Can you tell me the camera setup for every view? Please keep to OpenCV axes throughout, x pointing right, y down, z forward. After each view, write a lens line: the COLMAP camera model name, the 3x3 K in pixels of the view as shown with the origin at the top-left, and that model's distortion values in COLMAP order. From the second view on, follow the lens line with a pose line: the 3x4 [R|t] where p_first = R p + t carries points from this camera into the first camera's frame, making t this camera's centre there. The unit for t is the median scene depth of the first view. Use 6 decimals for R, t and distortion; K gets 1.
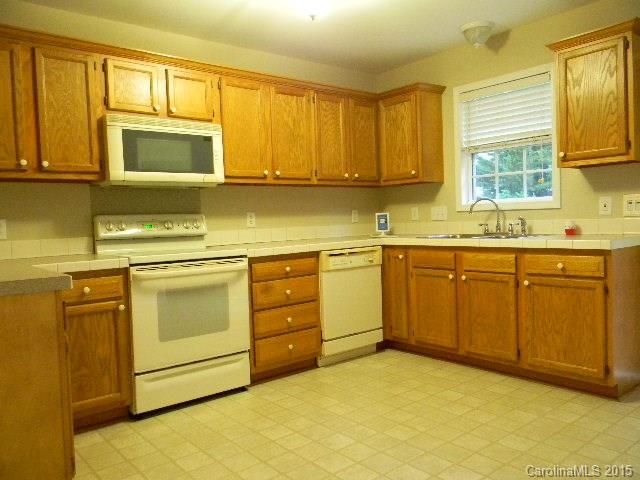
lens RADIAL K [[509.5, 0, 320.0], [0, 509.5, 240.0], [0, 0, 1]] dist [0.003425, -0.004504]
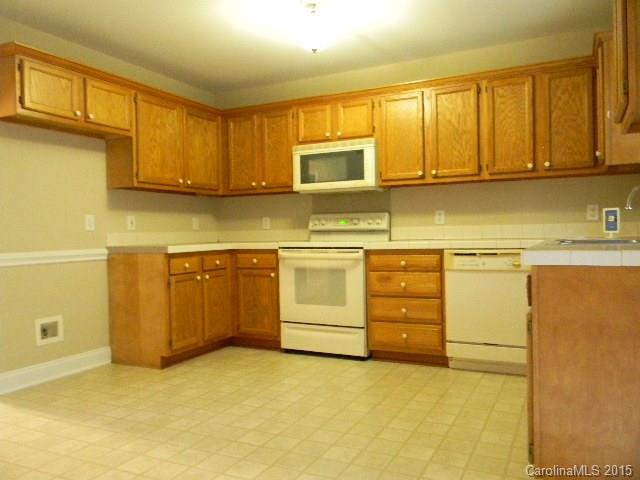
lens RADIAL K [[509.5, 0, 320.0], [0, 509.5, 240.0], [0, 0, 1]] dist [0.003425, -0.004504]
pose [[0.415436, 0.042349, -0.908636, 0.865880], [-0.032997, 0.998960, 0.031473, -0.020834], [0.909024, 0.016908, 0.416402, 0.399818]]
